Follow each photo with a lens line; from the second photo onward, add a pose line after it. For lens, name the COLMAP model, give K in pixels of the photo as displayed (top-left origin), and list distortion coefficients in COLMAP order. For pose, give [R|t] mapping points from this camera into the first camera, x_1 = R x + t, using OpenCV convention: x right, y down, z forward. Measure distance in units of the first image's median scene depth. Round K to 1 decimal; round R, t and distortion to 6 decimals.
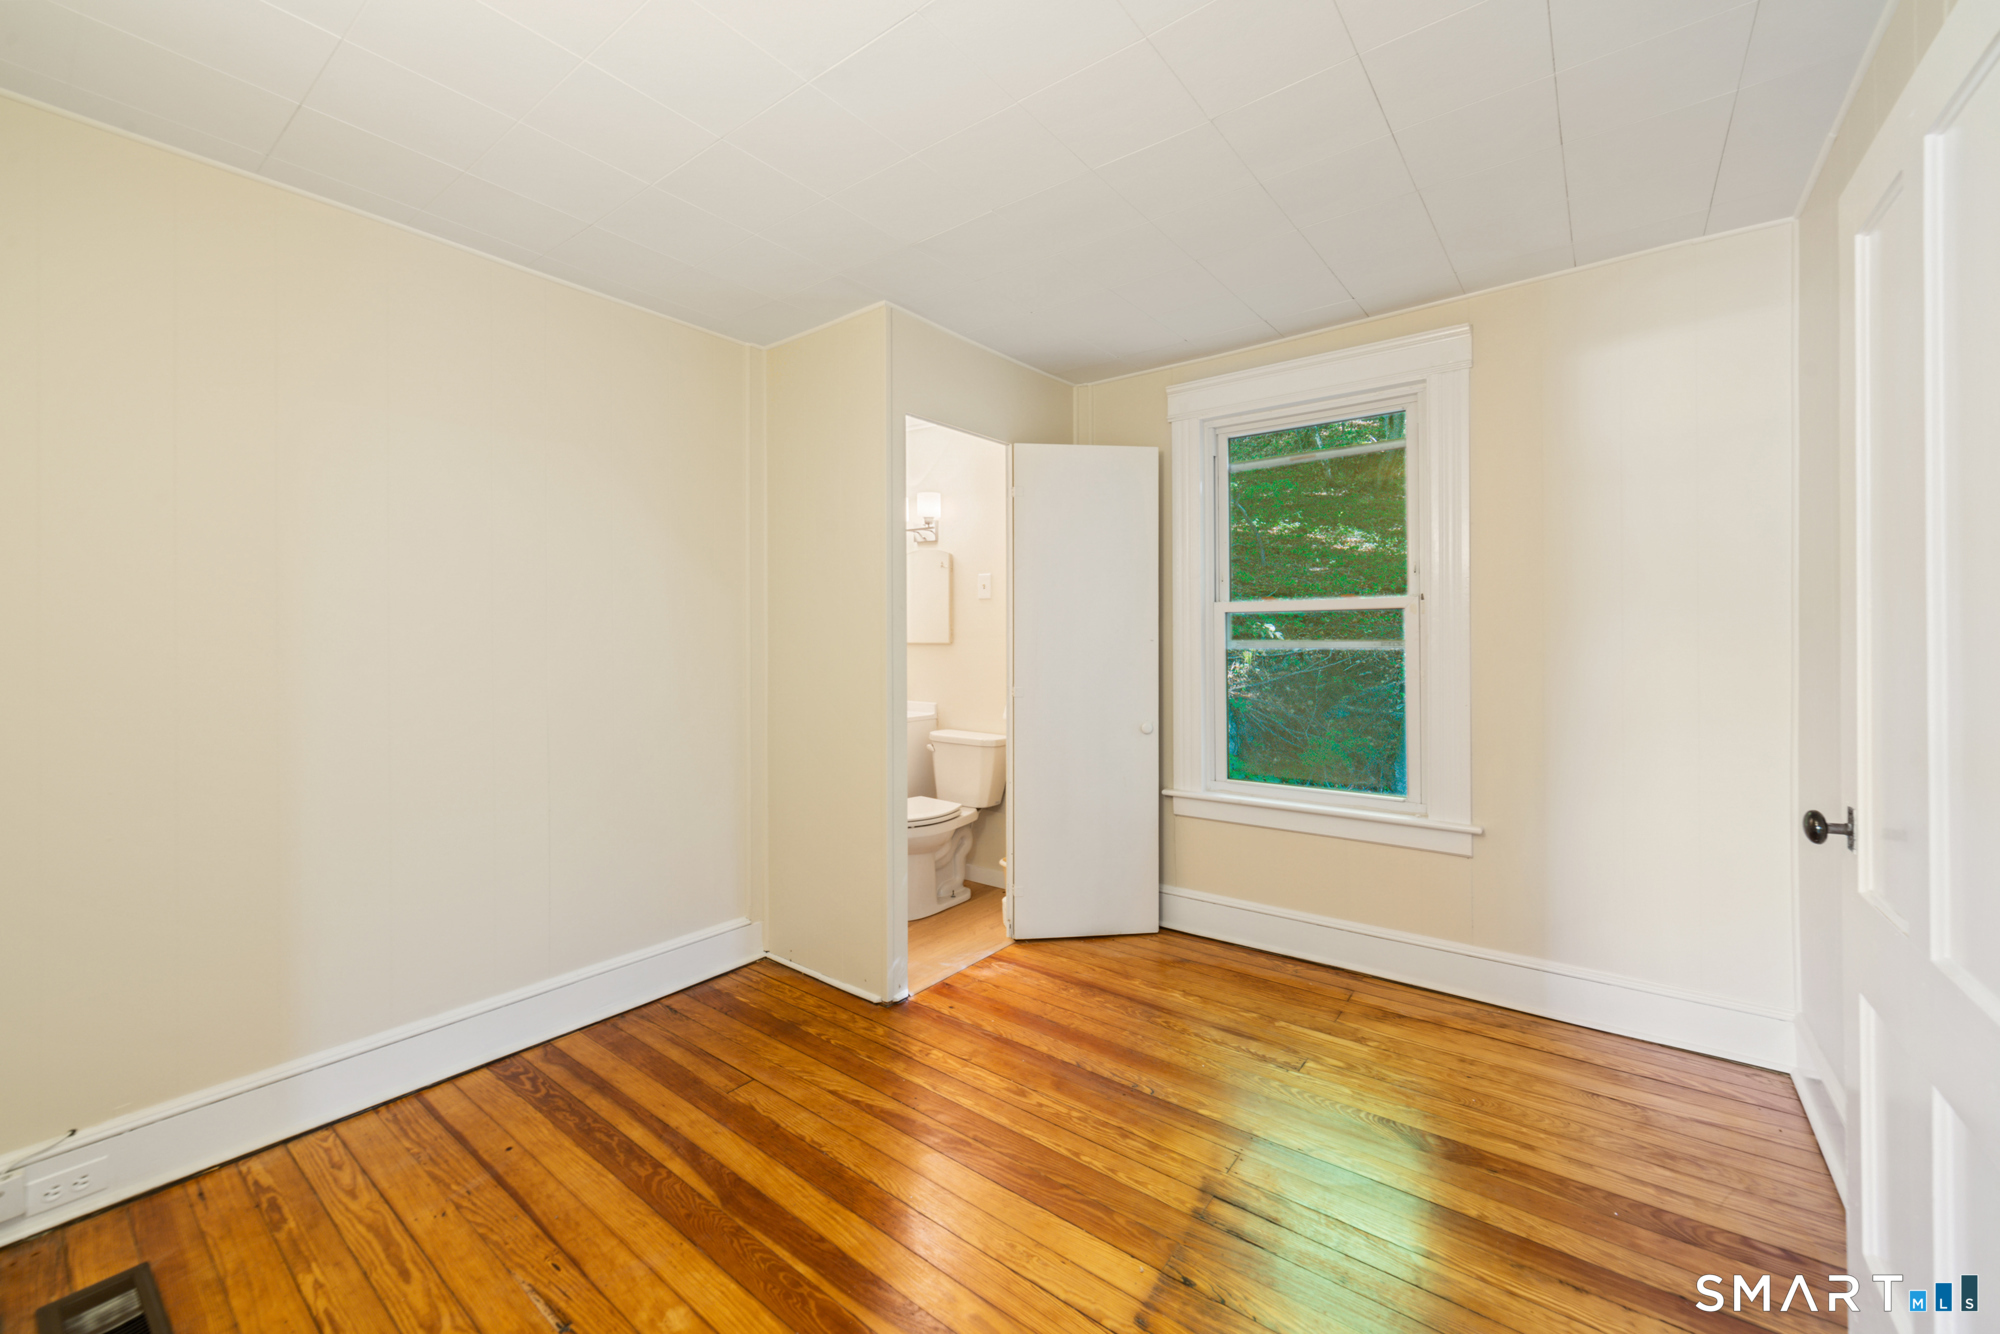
lens RADIAL K [[781.1, 0, 987.1], [0, 781.1, 637.4], [0, 0, 1]] dist [-0.002231, 0.000771]
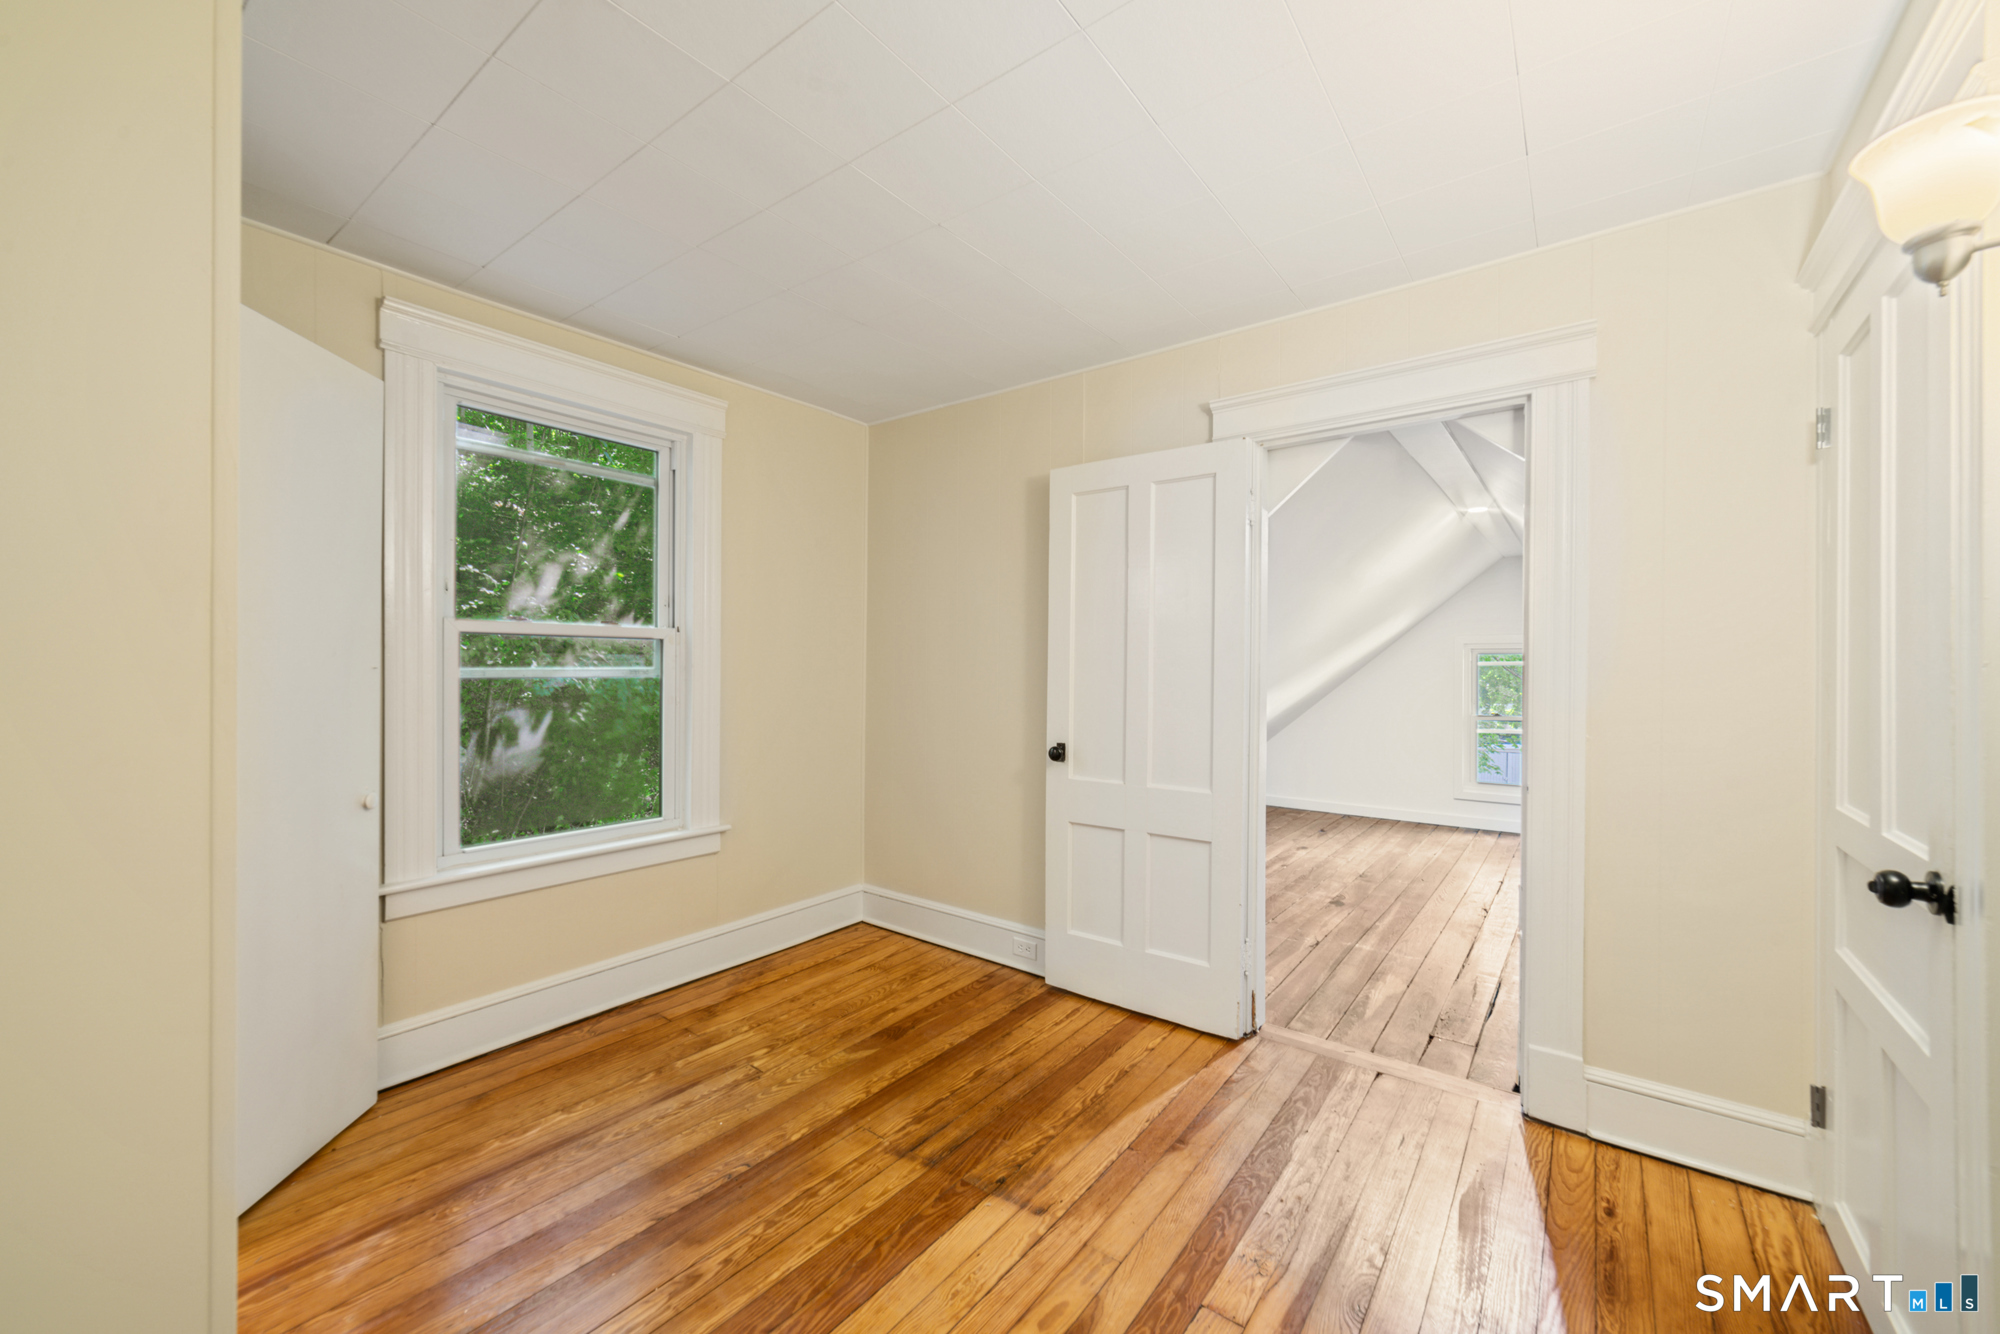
lens RADIAL K [[781.1, 0, 1005.2], [0, 781.1, 669.5], [0, 0, 1]] dist [-0.002231, 0.000771]
pose [[-0.020531, 0.003400, 0.999783, -0.564859], [-0.005593, 0.999978, -0.003515, 0.006379], [-0.999774, -0.005664, -0.020512, 0.580291]]
